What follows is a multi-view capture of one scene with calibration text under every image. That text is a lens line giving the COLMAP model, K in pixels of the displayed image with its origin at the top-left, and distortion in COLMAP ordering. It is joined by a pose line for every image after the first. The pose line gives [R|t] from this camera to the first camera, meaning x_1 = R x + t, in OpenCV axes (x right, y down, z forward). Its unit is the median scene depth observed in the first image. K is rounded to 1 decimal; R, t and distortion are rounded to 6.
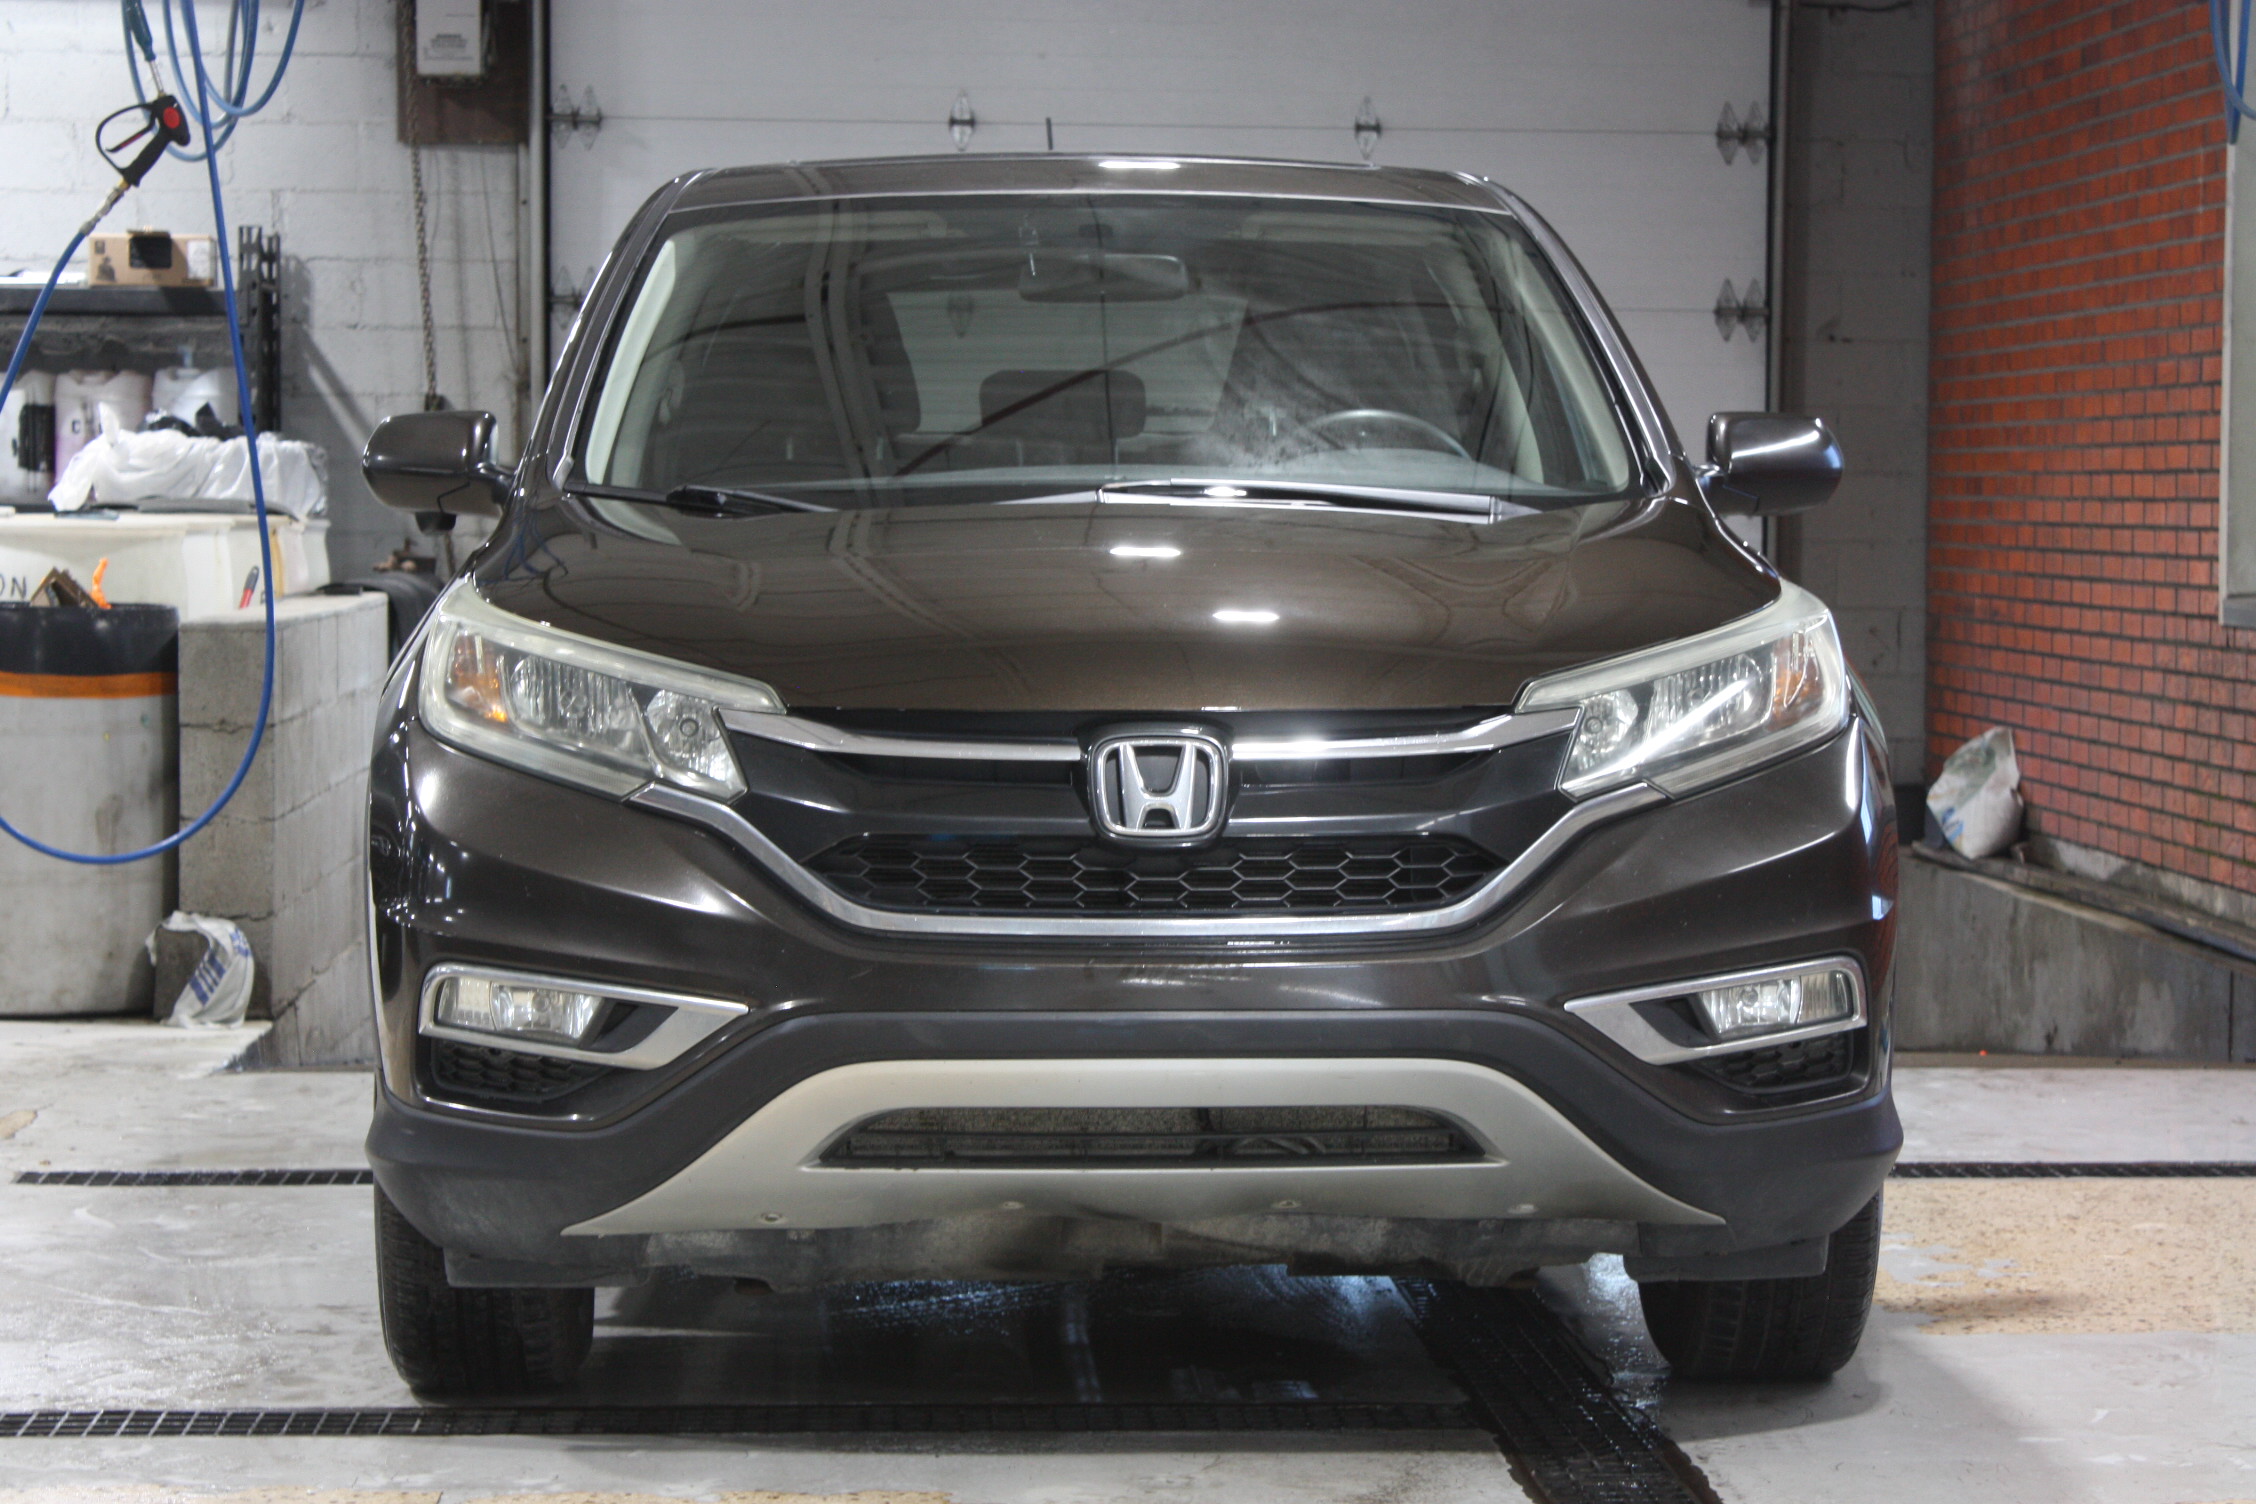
lens RADIAL K [[5541.9, 0, 1128.0], [0, 5541.9, 752.0], [0, 0, 1]] dist [0.117674, 0.124191]
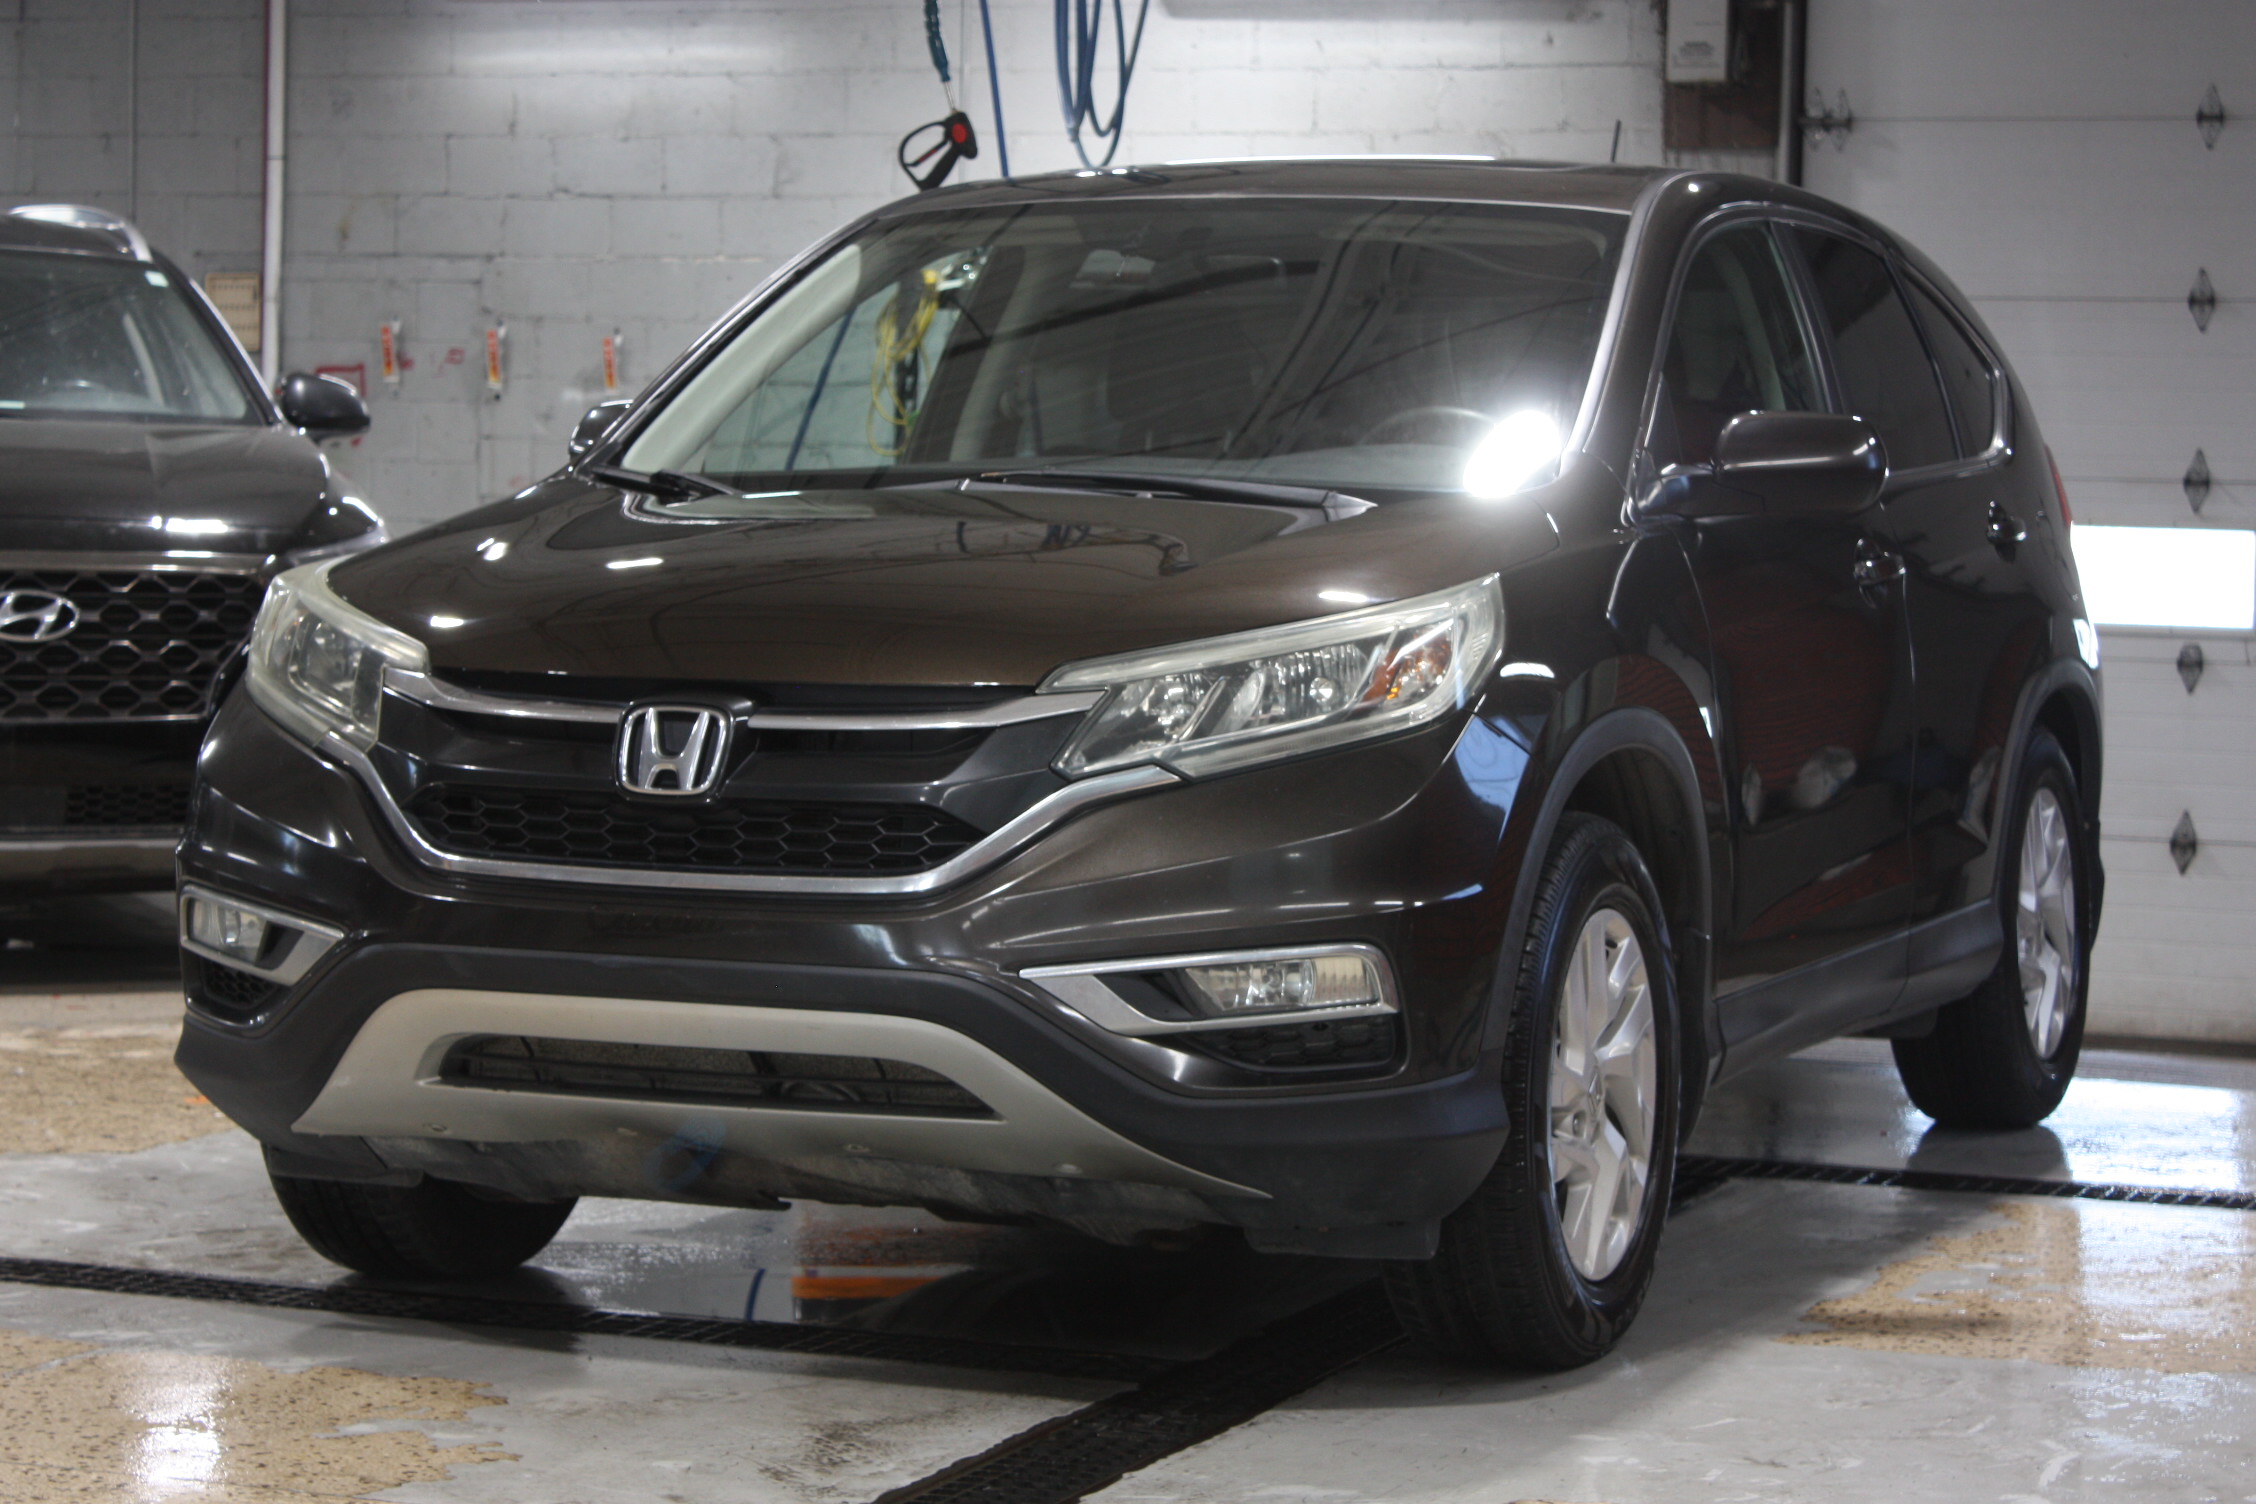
lens RADIAL K [[5541.9, 0, 1128.0], [0, 5541.9, 752.0], [0, 0, 1]] dist [0.117674, 0.124191]
pose [[0.898725, 0.036577, -0.436985, 0.543068], [-0.036567, 0.999296, 0.008440, -0.005480], [0.436986, 0.008394, 0.899429, 0.064494]]
